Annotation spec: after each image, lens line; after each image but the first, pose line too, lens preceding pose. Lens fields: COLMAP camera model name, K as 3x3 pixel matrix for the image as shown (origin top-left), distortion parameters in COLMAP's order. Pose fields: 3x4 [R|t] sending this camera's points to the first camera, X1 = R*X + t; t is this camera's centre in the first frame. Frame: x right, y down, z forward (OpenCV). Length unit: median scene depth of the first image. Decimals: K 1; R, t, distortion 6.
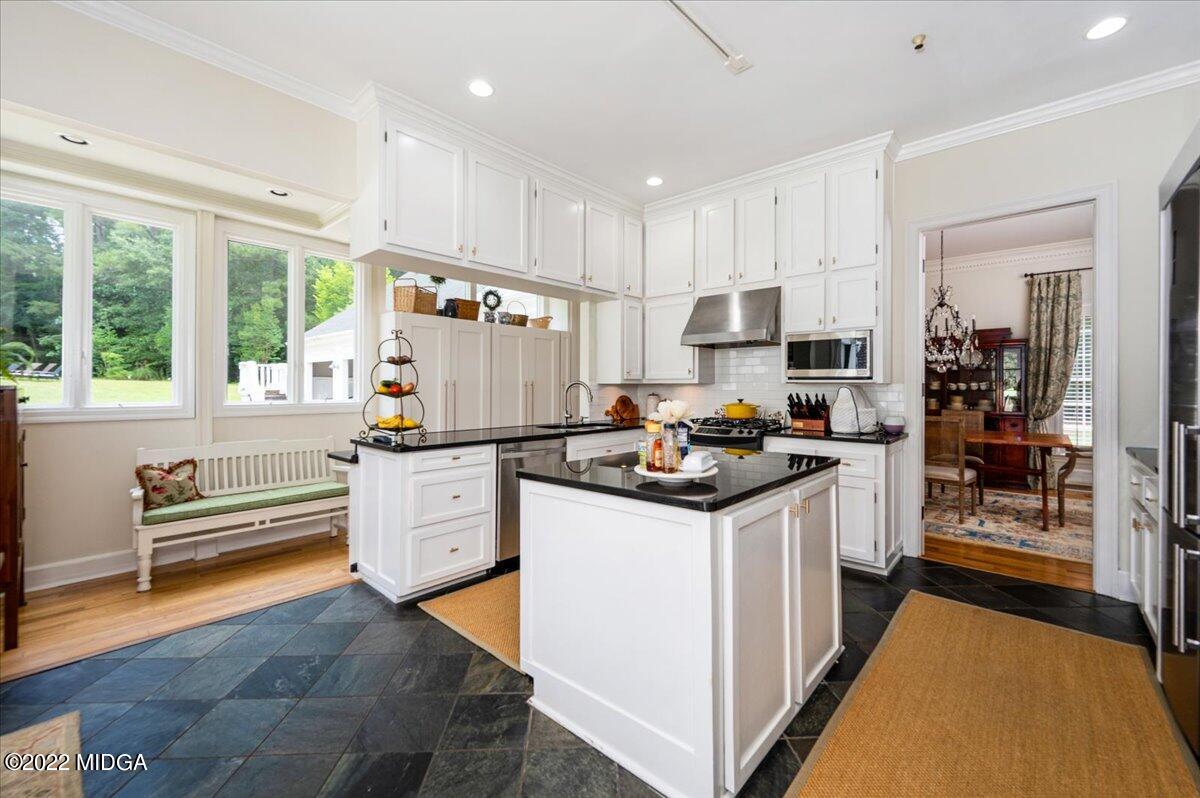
lens RADIAL K [[483.7, 0, 600.3], [0, 483.7, 382.9], [0, 0, 1]] dist [0.001247, 0.000362]
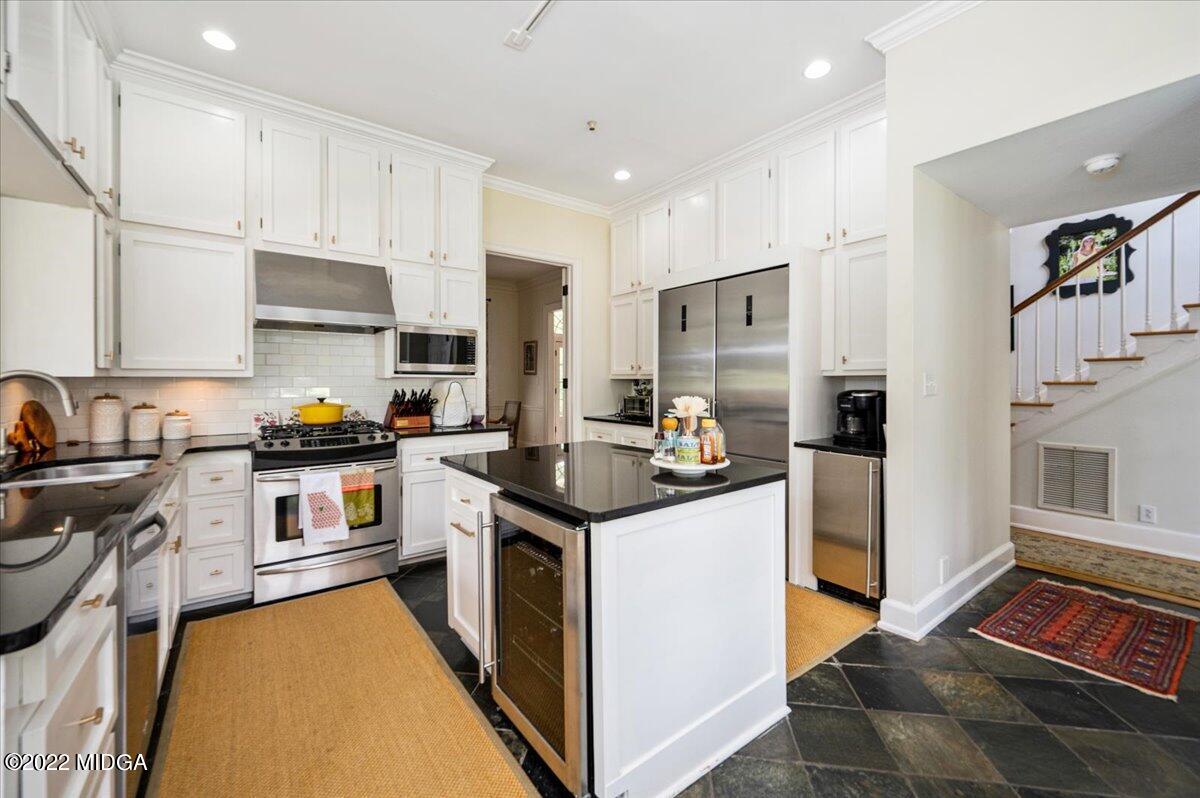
lens RADIAL K [[483.7, 0, 600.3], [0, 483.7, 382.9], [0, 0, 1]] dist [0.001247, 0.000362]
pose [[0.192796, -0.008590, 0.981201, -0.438734], [-0.008229, 0.999912, 0.010370, -0.002690], [-0.981204, -0.010074, 0.192709, 0.469333]]
